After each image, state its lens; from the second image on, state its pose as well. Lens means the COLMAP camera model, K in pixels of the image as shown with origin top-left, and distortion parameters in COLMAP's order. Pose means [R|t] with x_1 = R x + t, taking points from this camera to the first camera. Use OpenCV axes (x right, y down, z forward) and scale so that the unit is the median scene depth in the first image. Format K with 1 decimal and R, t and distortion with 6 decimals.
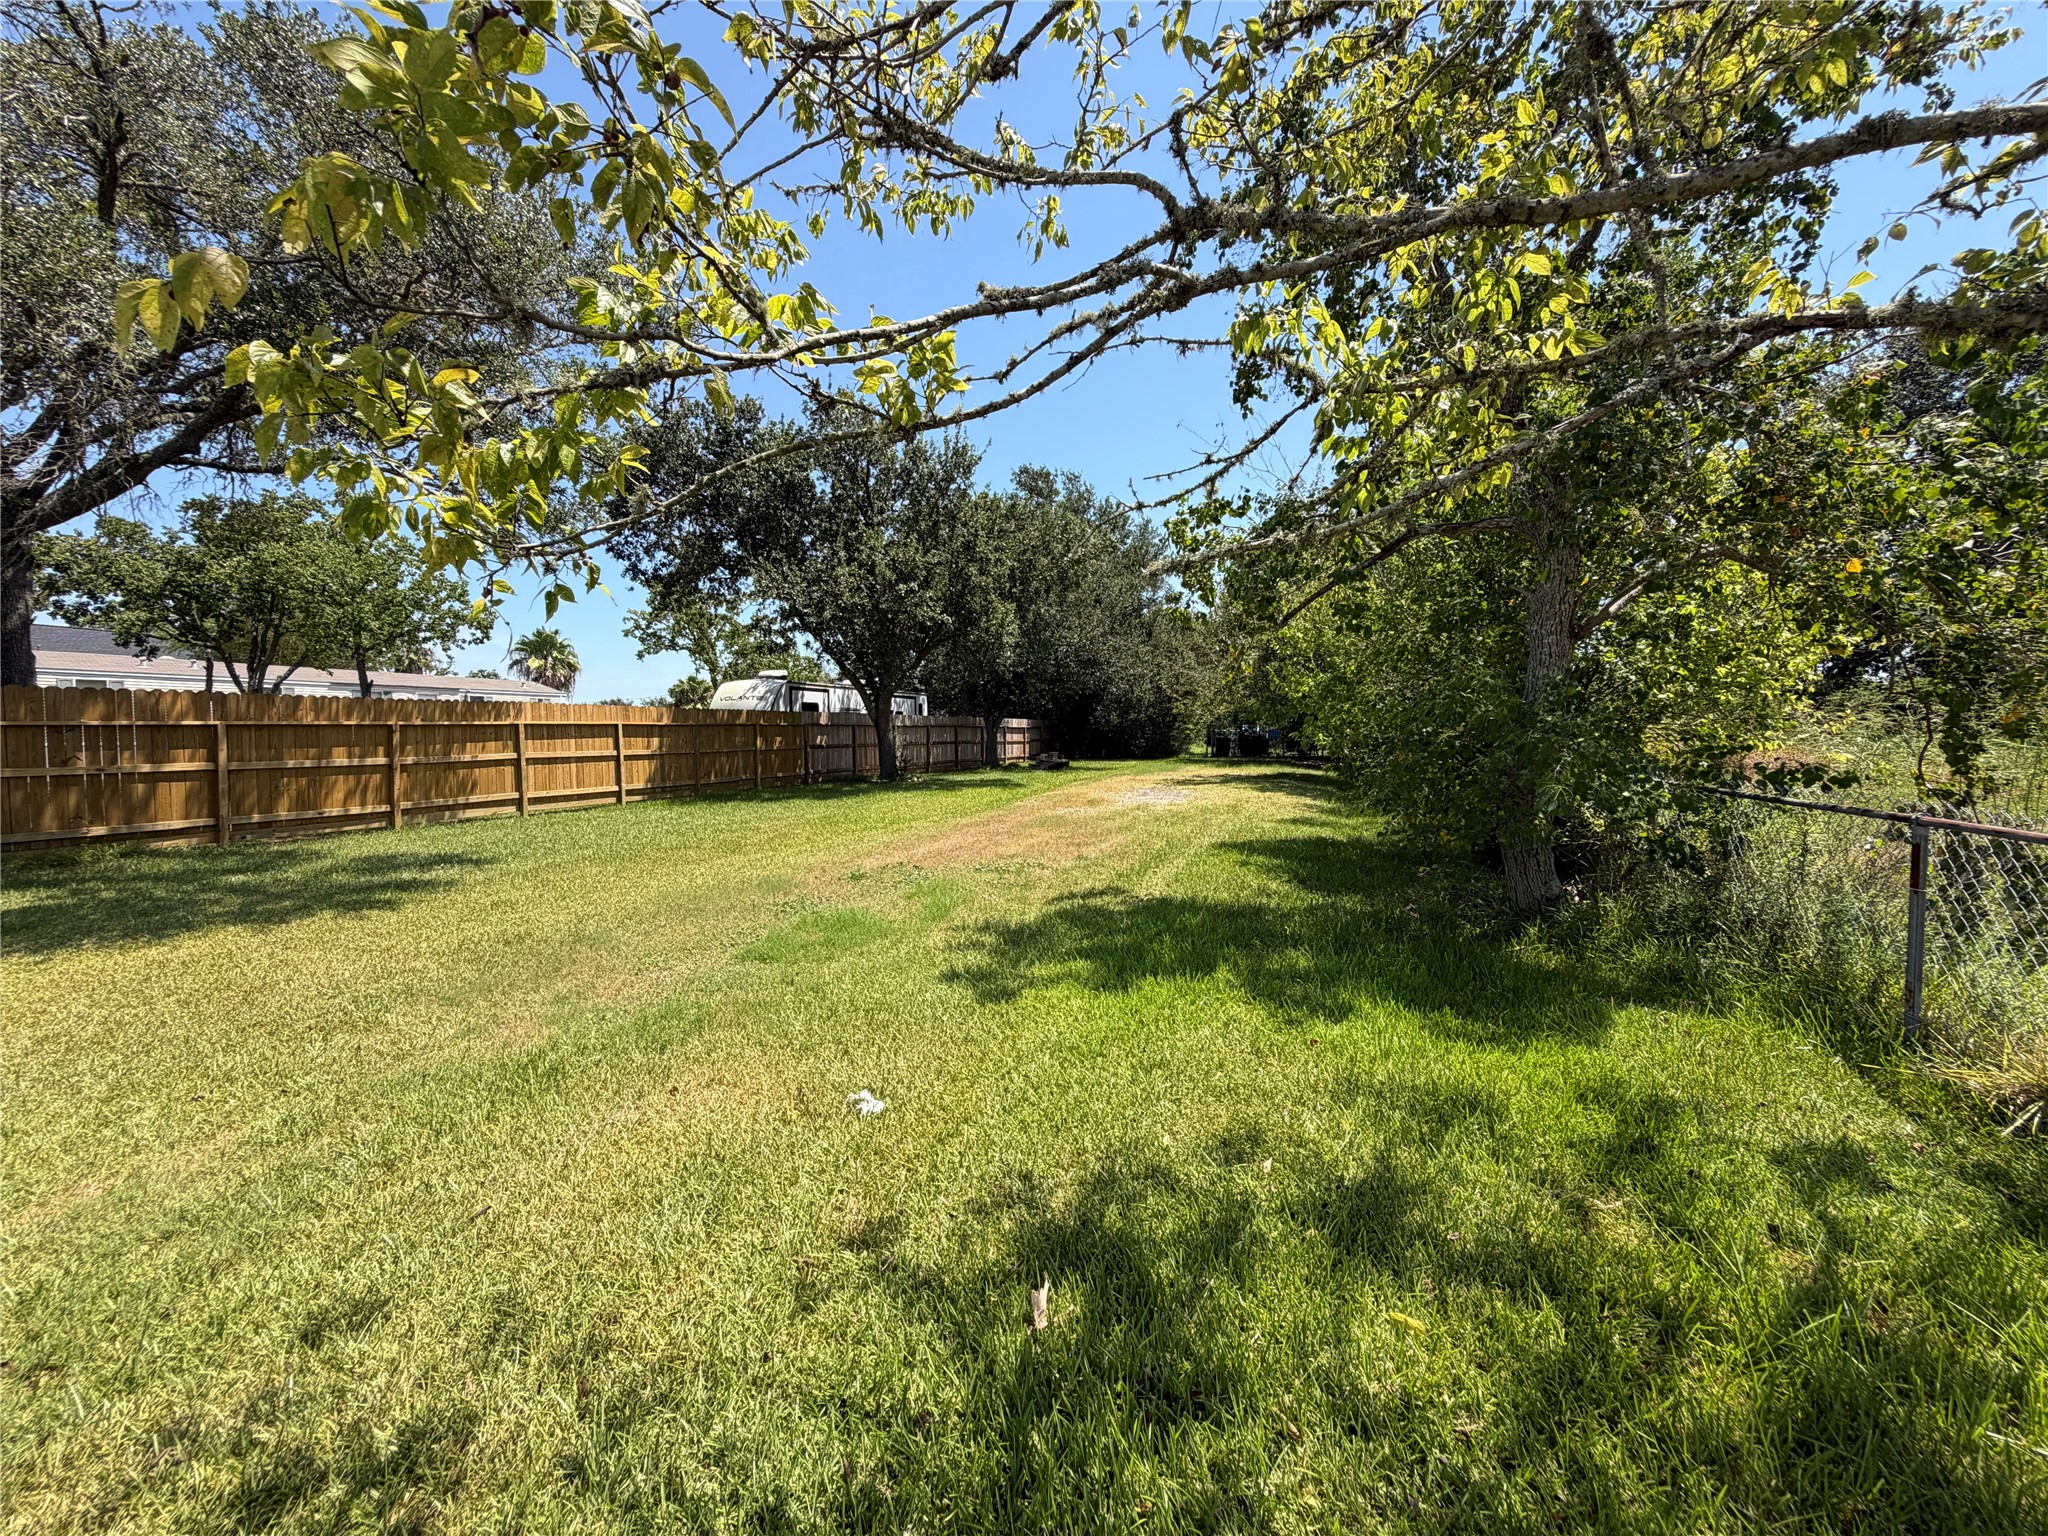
lens RADIAL K [[813.2, 0, 1018.6], [0, 813.2, 768.6], [0, 0, 1]] dist [0.001459, -0.000170]
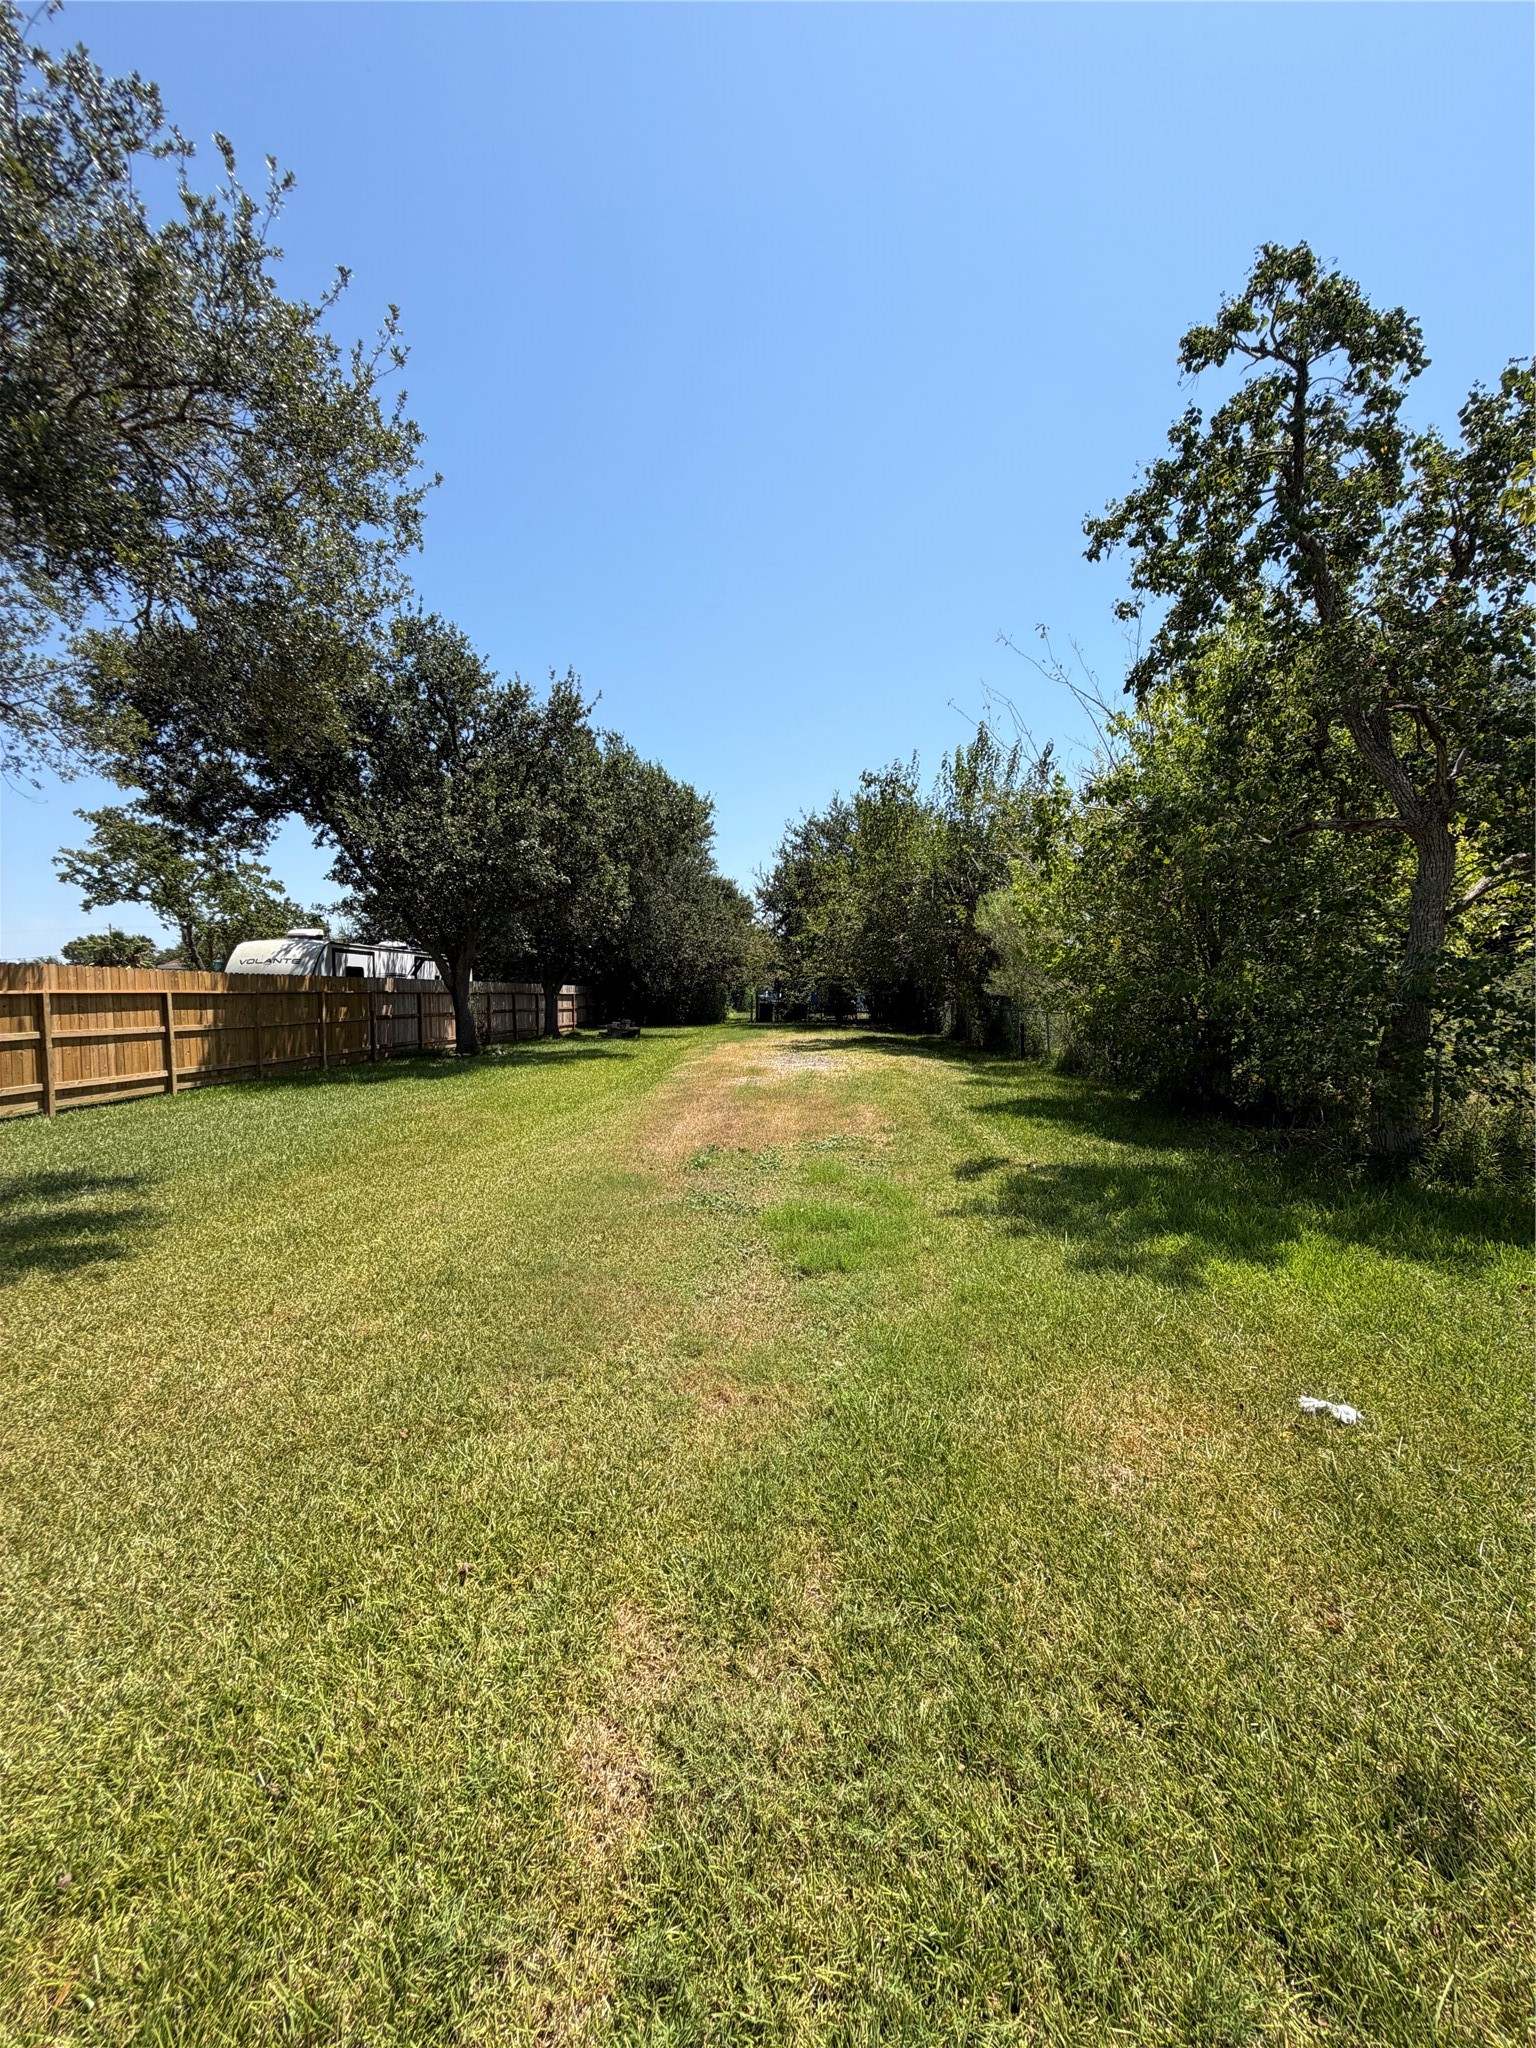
lens RADIAL K [[813.2, 0, 768.9], [0, 813.2, 1019.0], [0, 0, 1]] dist [0.001459, -0.000170]
pose [[0.947242, -0.012464, 0.320276, -0.590958], [0.018412, 0.999710, -0.015548, -0.018250], [-0.319989, 0.020625, 0.947197, 0.169912]]
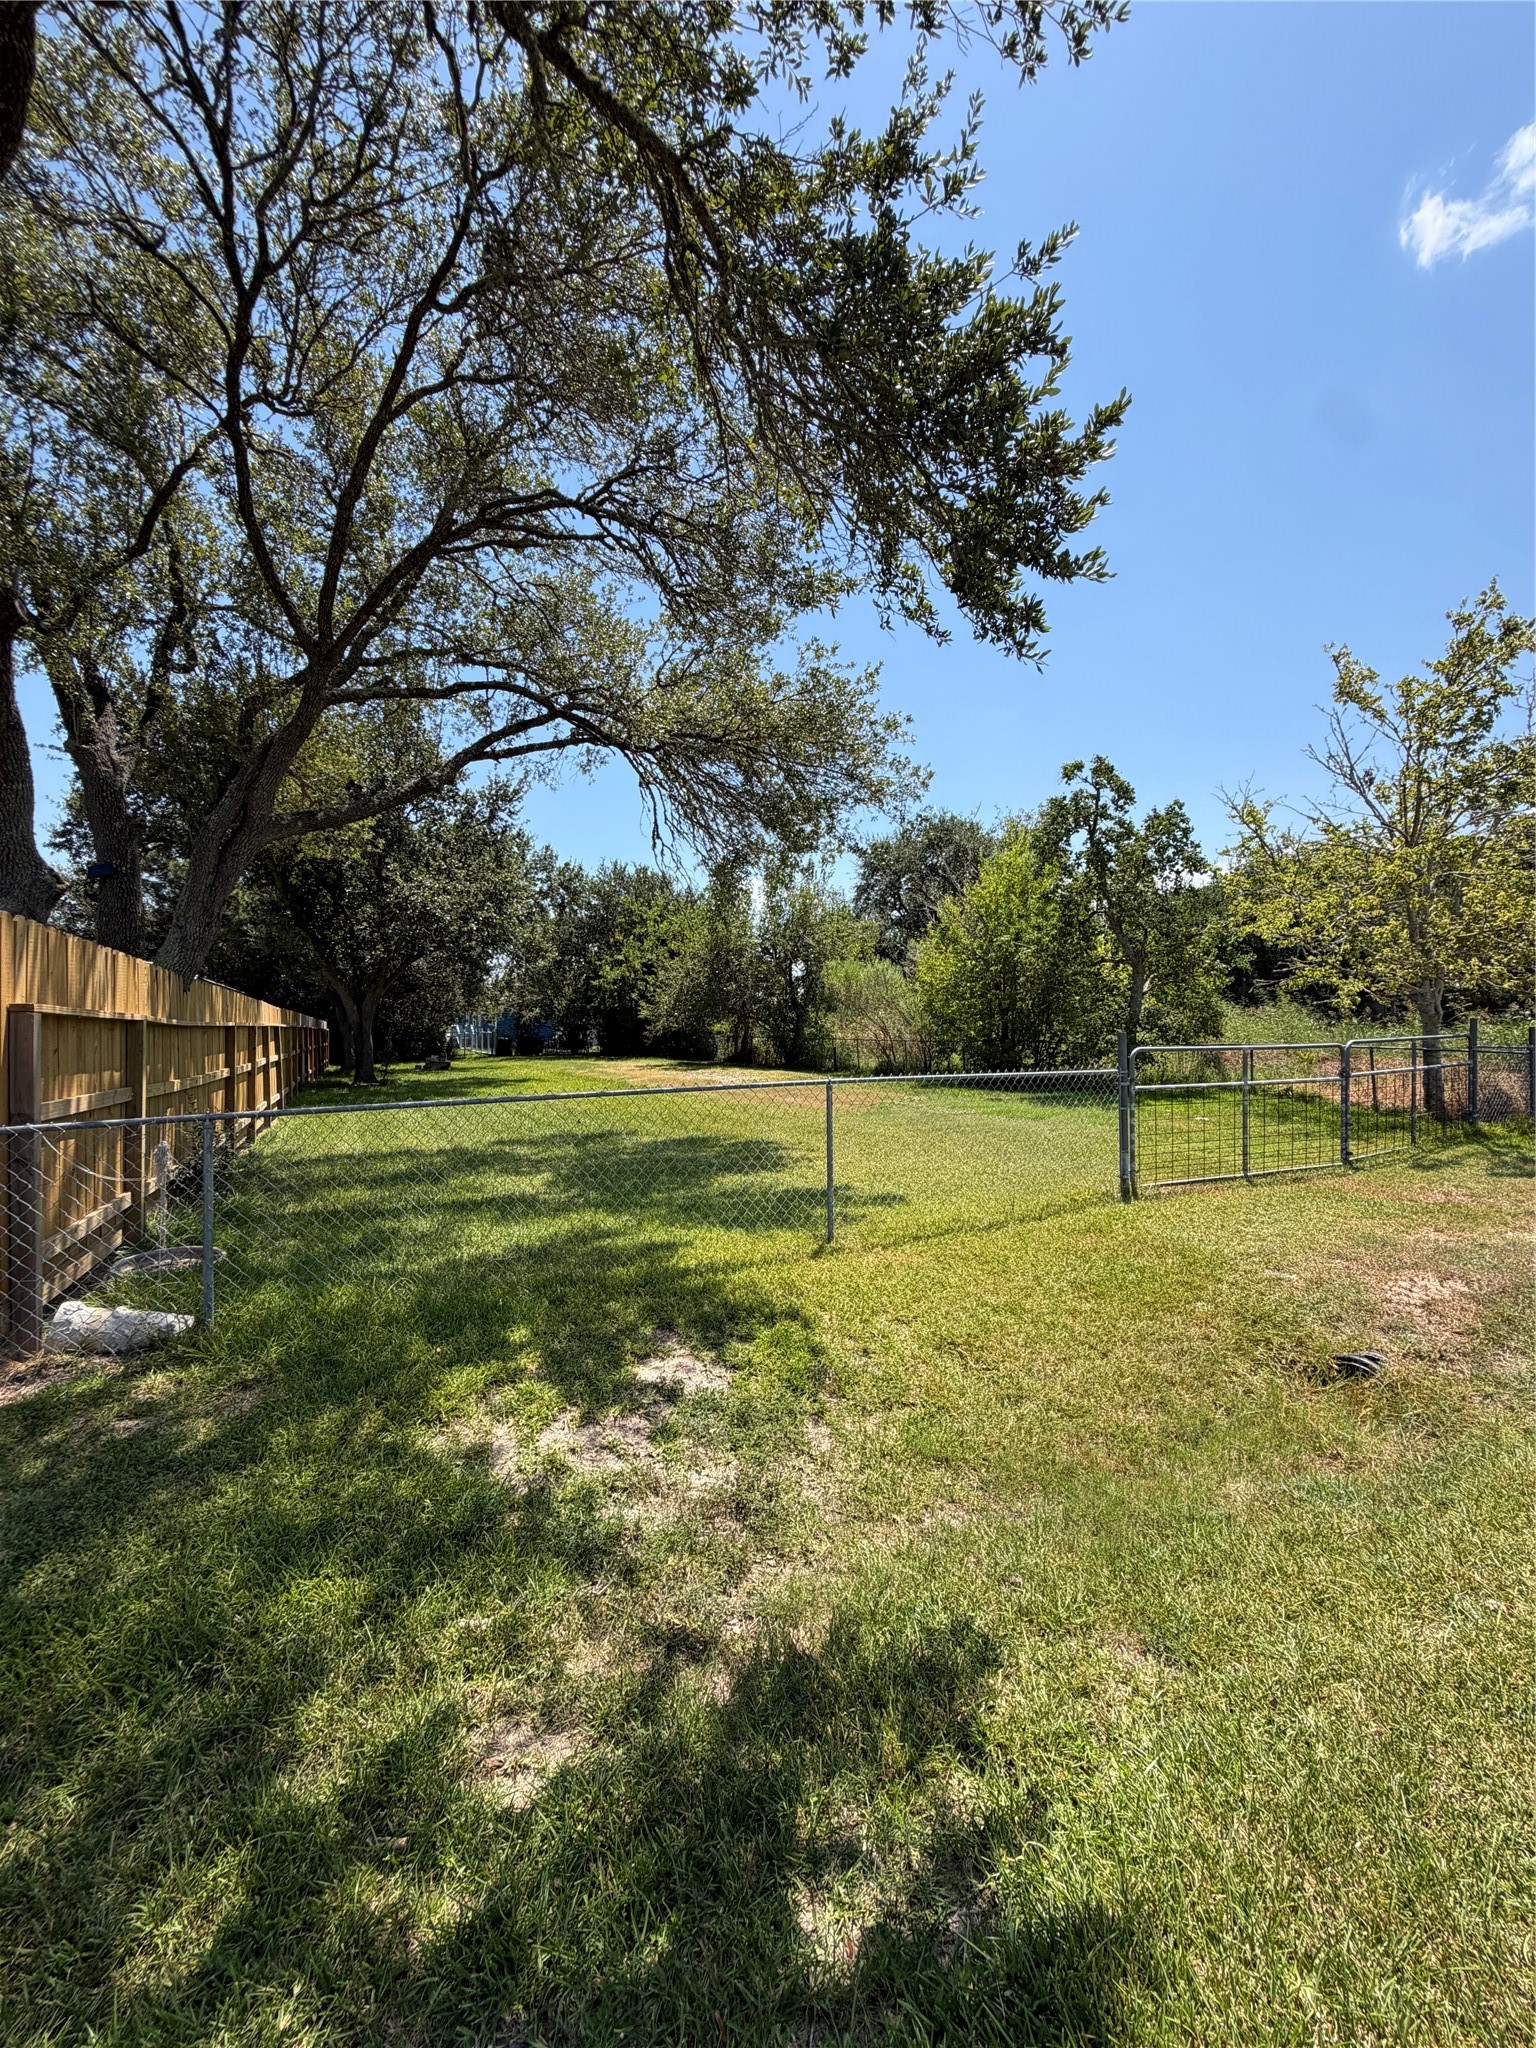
lens RADIAL K [[813.2, 0, 769.1], [0, 813.2, 1019.7], [0, 0, 1]] dist [0.001459, -0.000170]
pose [[0.673495, 0.006662, 0.739162, -2.508641], [0.041032, 0.998081, -0.046382, 0.010801], [-0.738052, 0.061568, 0.671929, -0.082120]]
